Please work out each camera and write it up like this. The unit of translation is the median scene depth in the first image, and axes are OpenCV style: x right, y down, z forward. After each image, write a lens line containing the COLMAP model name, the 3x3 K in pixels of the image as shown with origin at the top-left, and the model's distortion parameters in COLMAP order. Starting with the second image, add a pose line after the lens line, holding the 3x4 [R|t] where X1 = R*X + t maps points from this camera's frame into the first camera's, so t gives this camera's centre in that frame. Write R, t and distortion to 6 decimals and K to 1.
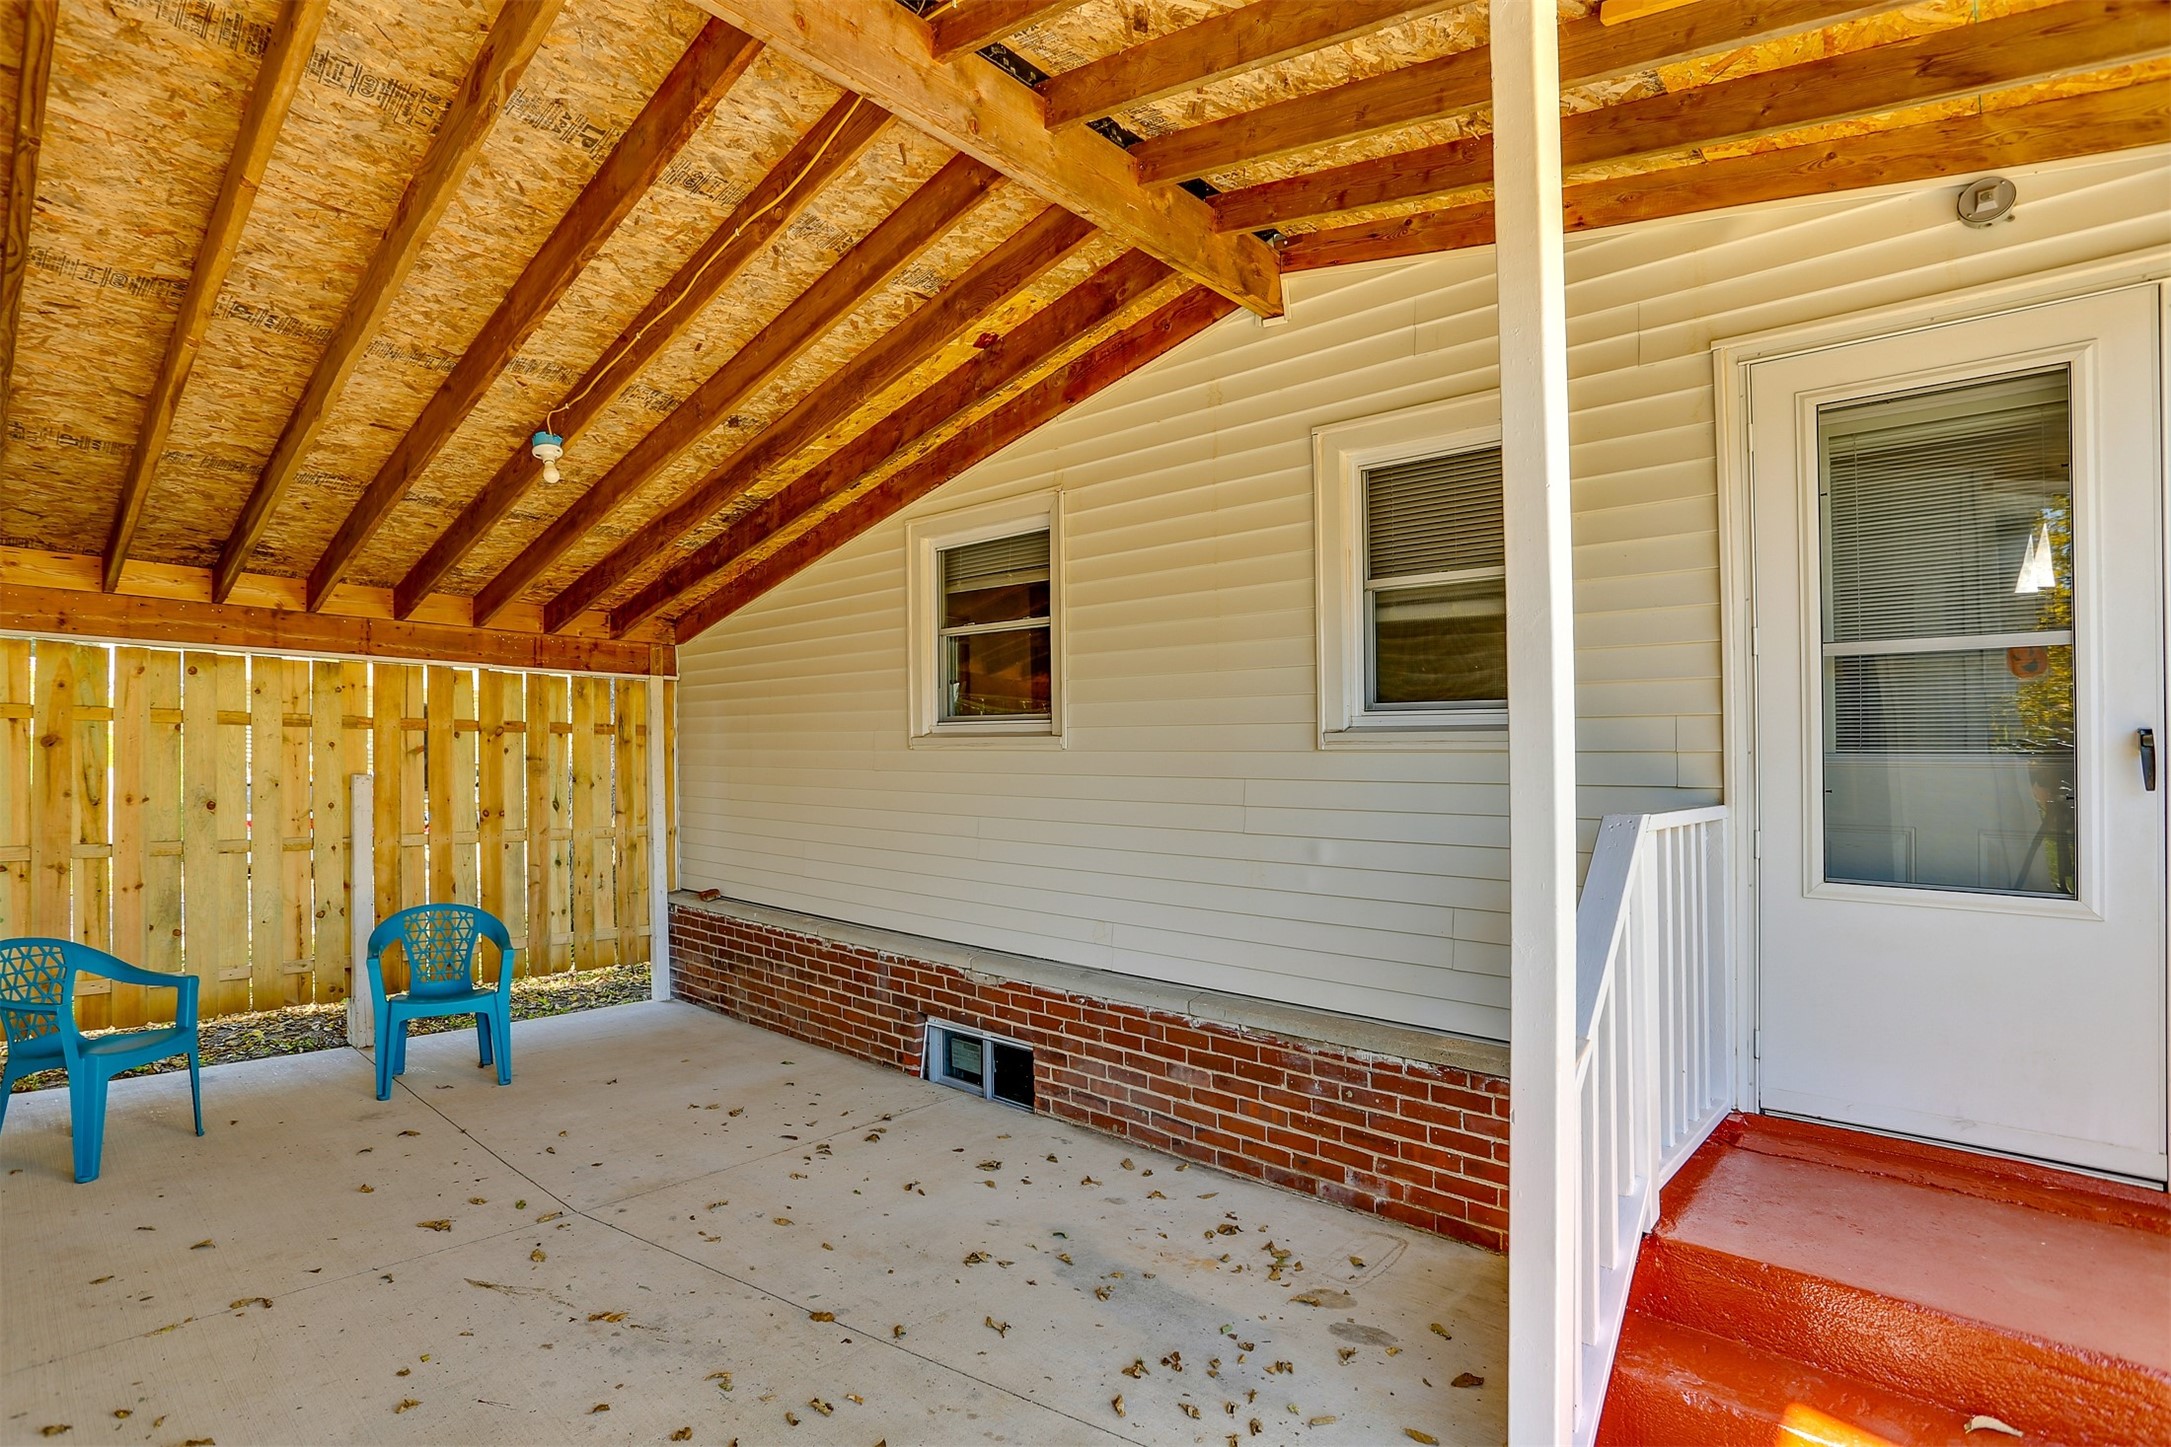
lens RADIAL K [[1118.6, 0, 1080.2], [0, 1118.6, 793.2], [0, 0, 1]] dist [-0.048708, 0.024696]
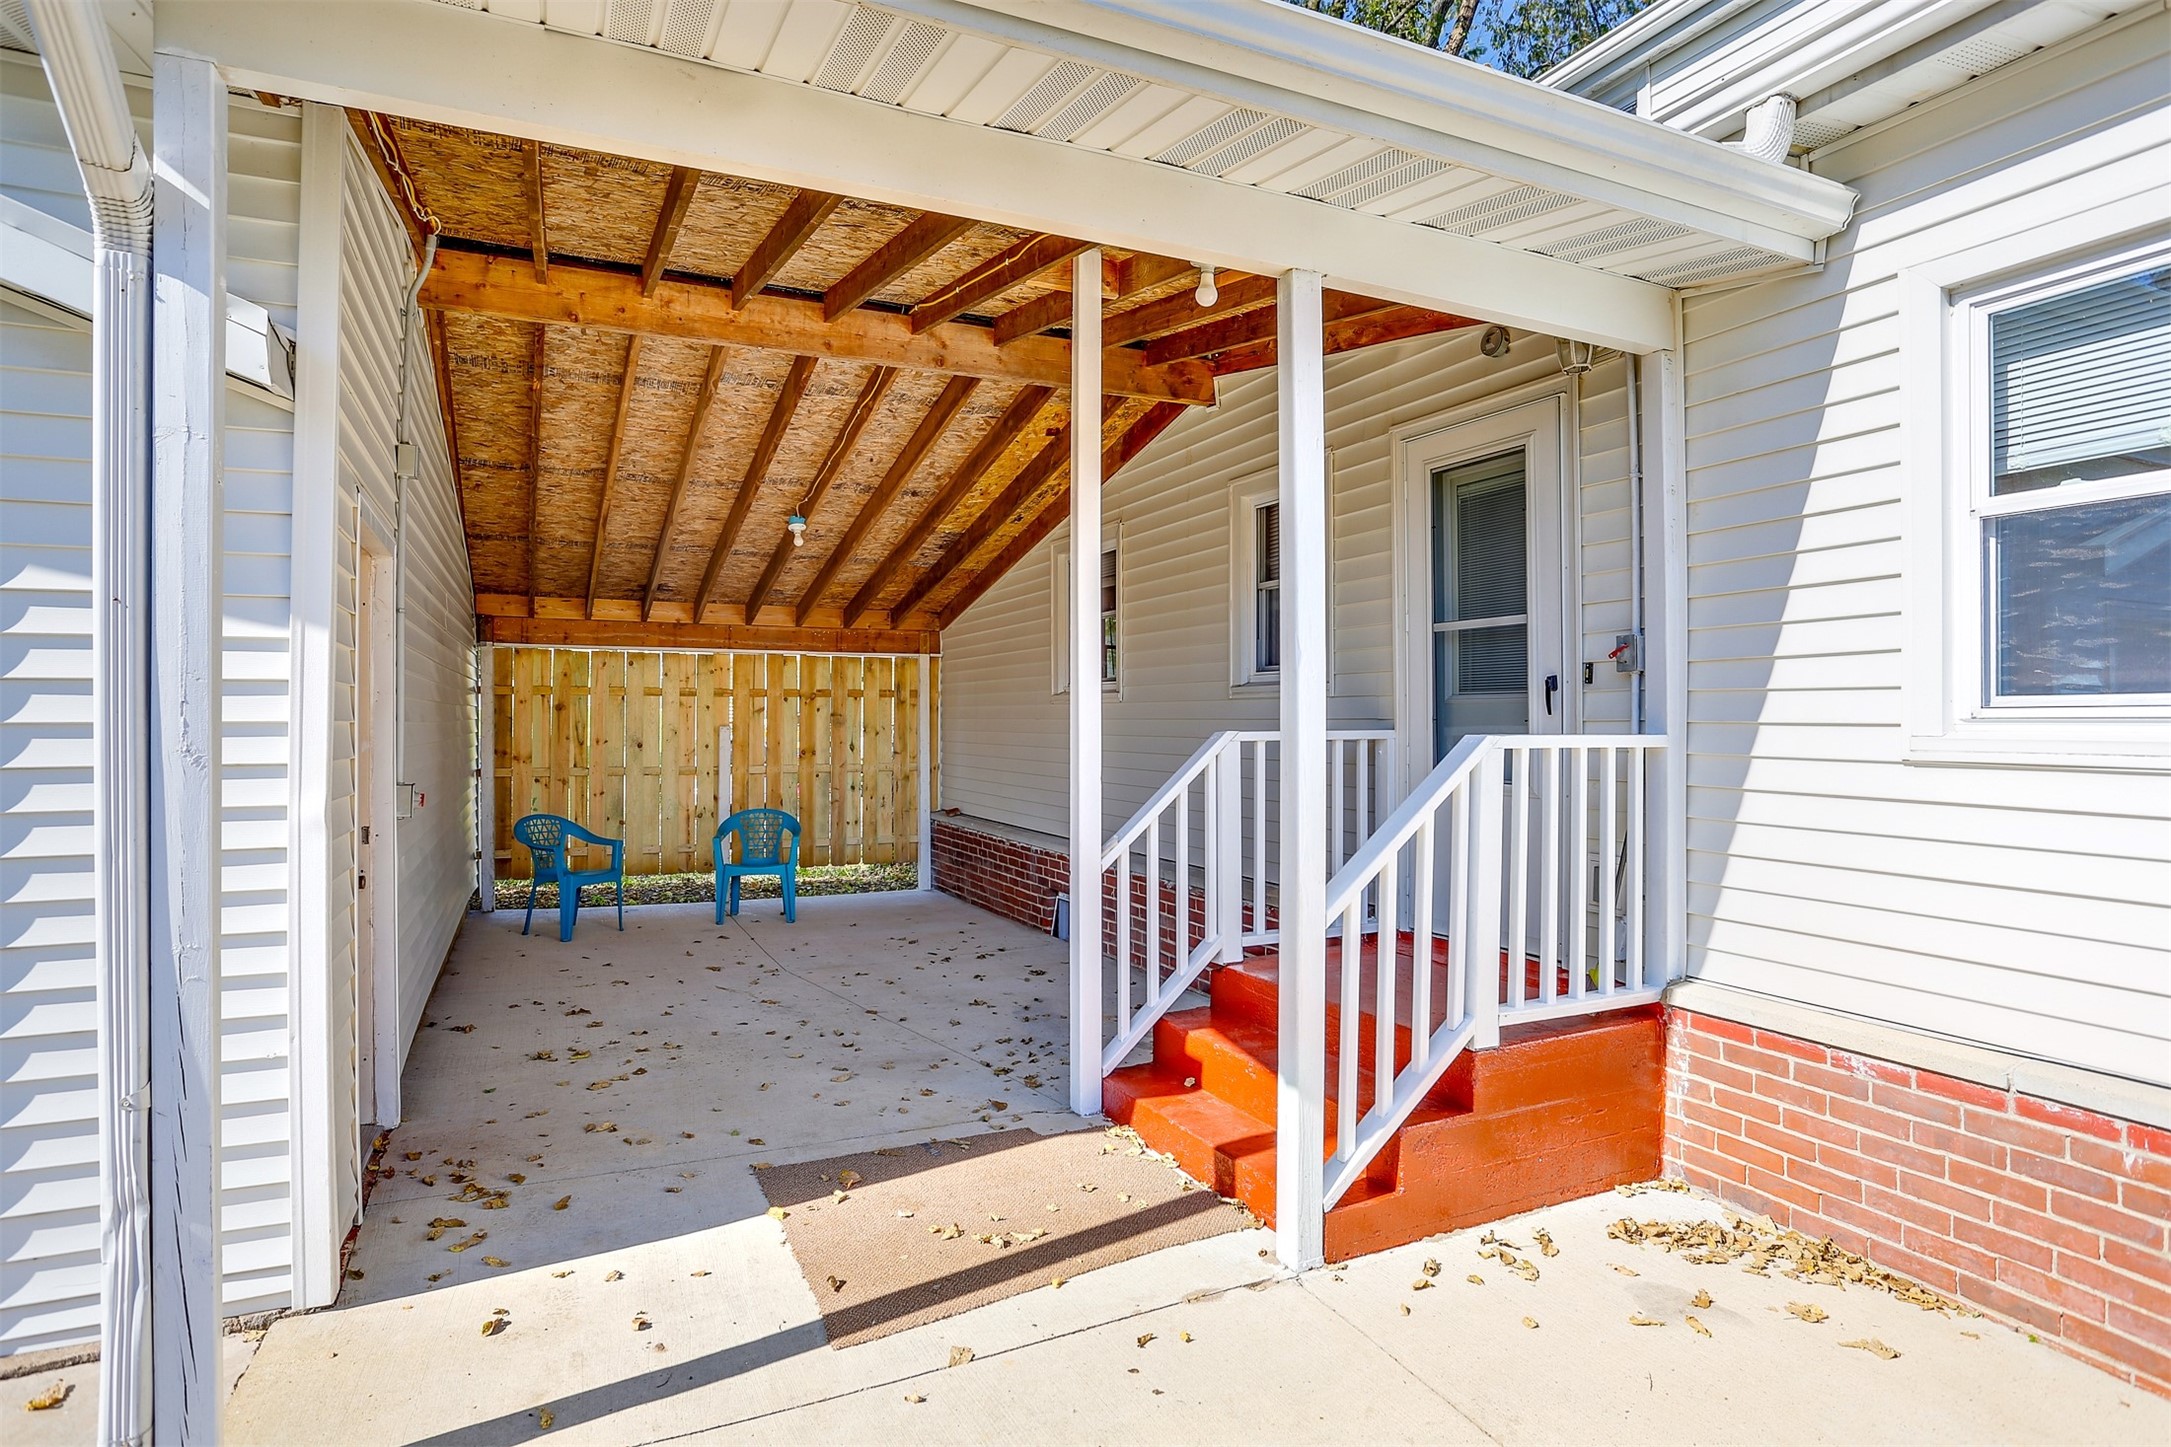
lens RADIAL K [[1155.8, 0, 1085.5], [0, 1155.8, 723.5], [0, 0, 1]] dist [-0.002359, -0.000274]
pose [[0.937116, -0.012374, -0.348799, 0.415811], [0.003781, 0.999673, -0.025307, 0.023774], [0.348998, 0.022397, 0.936856, -0.369746]]
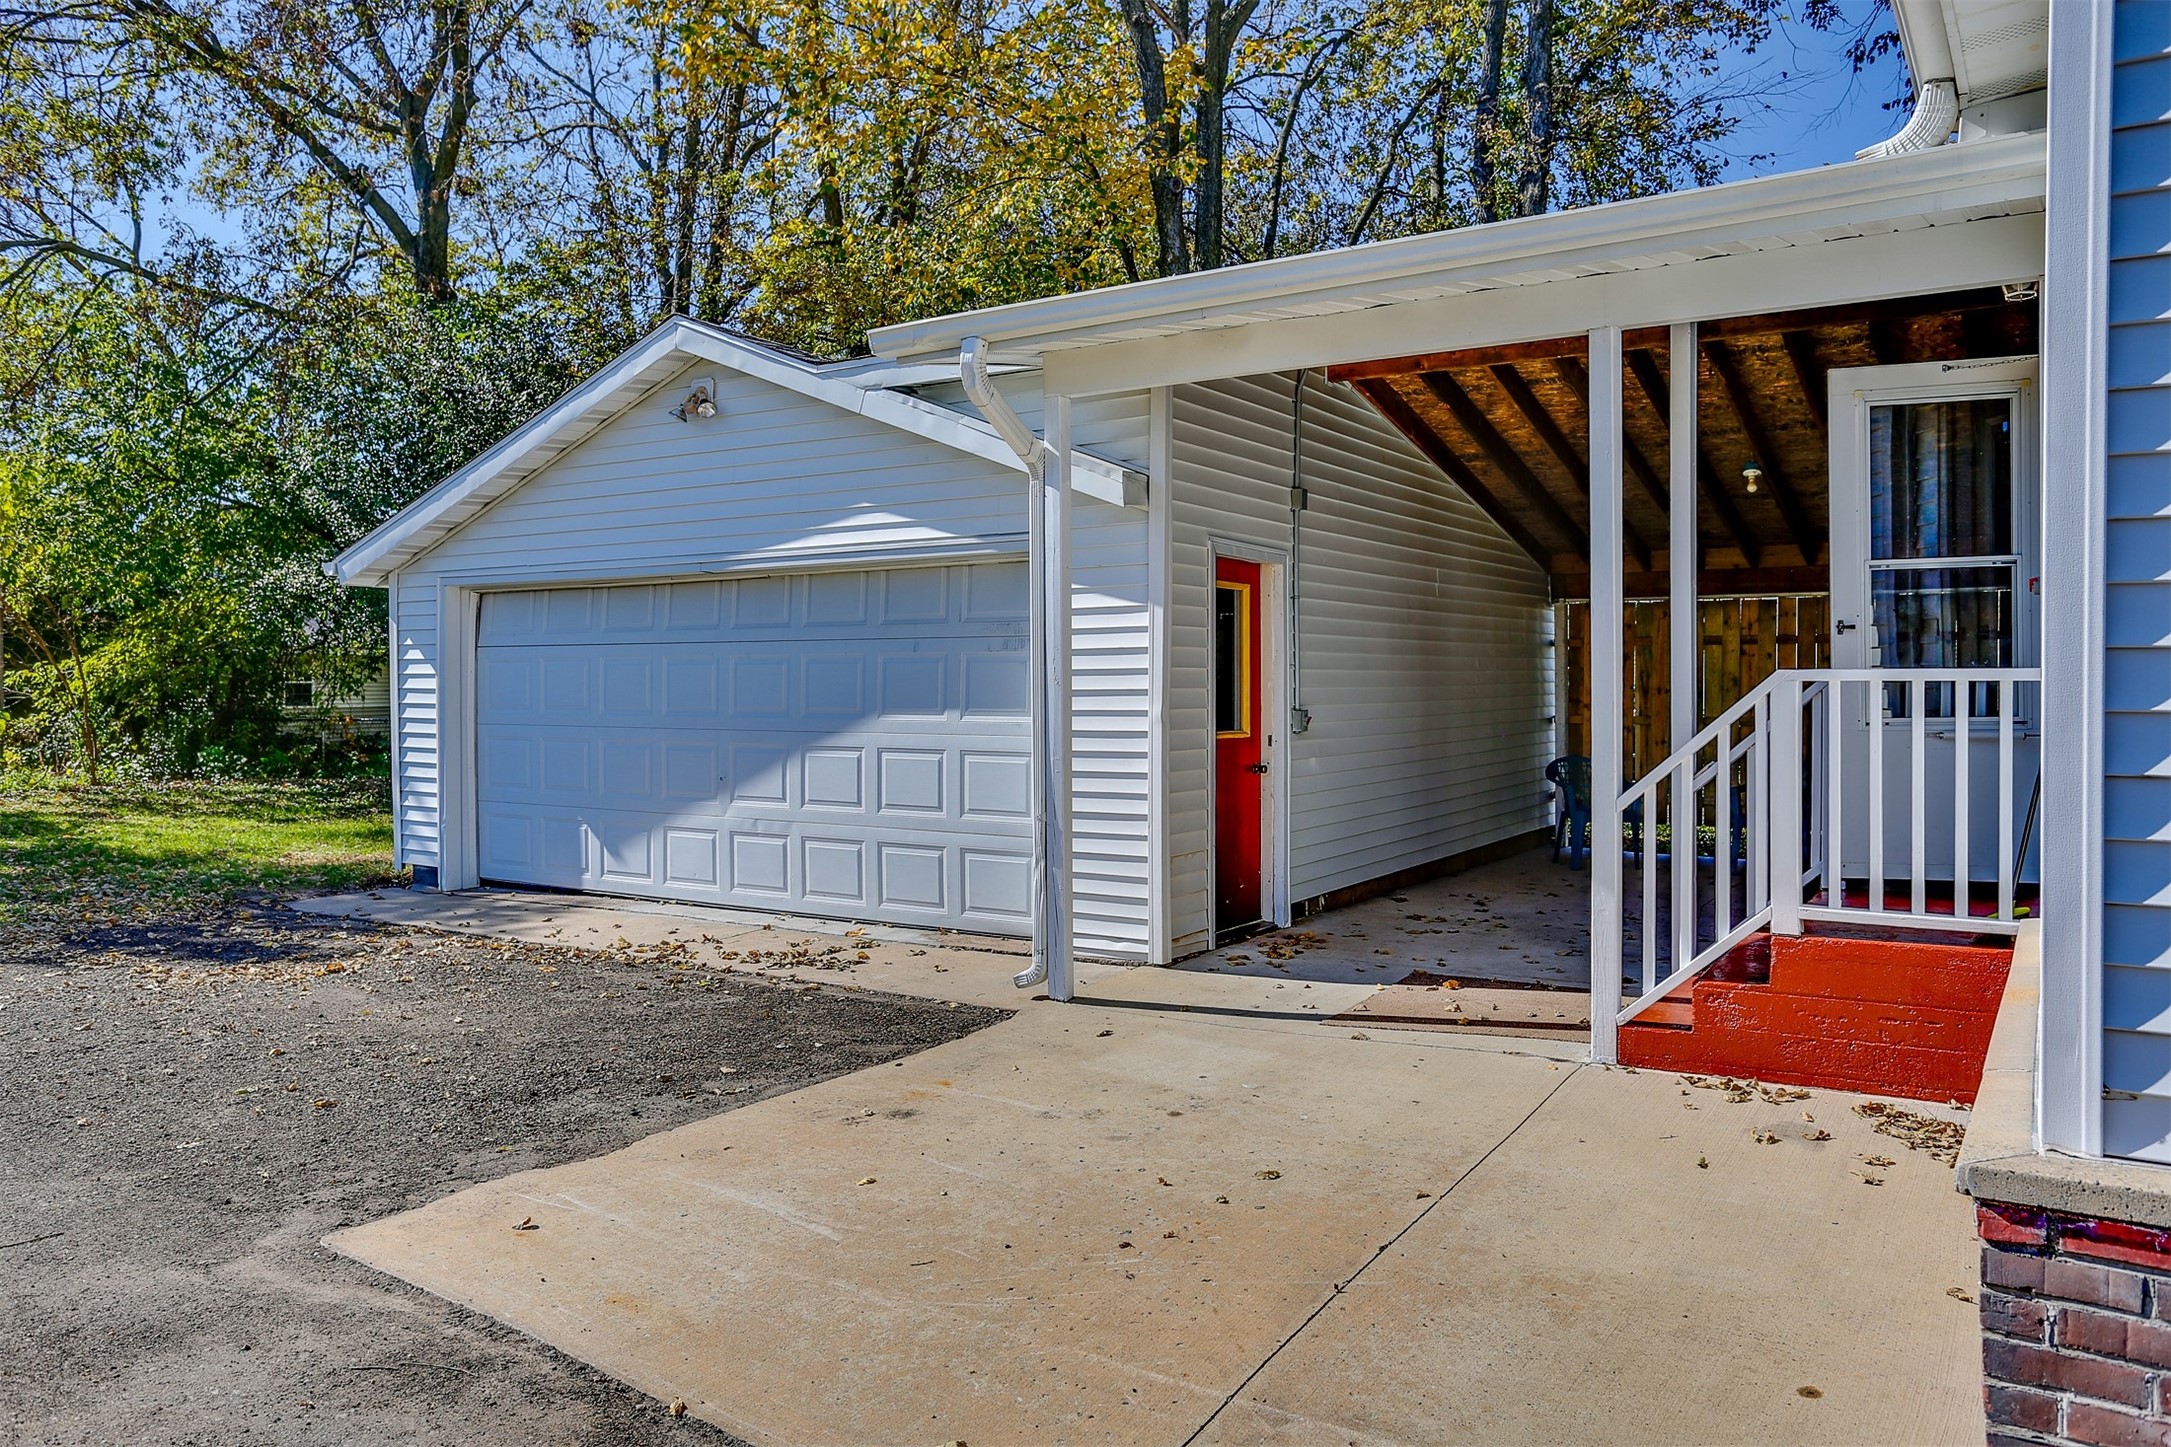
lens RADIAL K [[1541.4, 0, 1085.5], [0, 1541.4, 723.5], [0, 0, 1]] dist [0.000986, 0.000328]
pose [[0.208877, 0.010638, -0.977884, 1.218743], [-0.013864, 0.999873, 0.007915, 0.046257], [0.977844, 0.011904, 0.208998, -0.351665]]
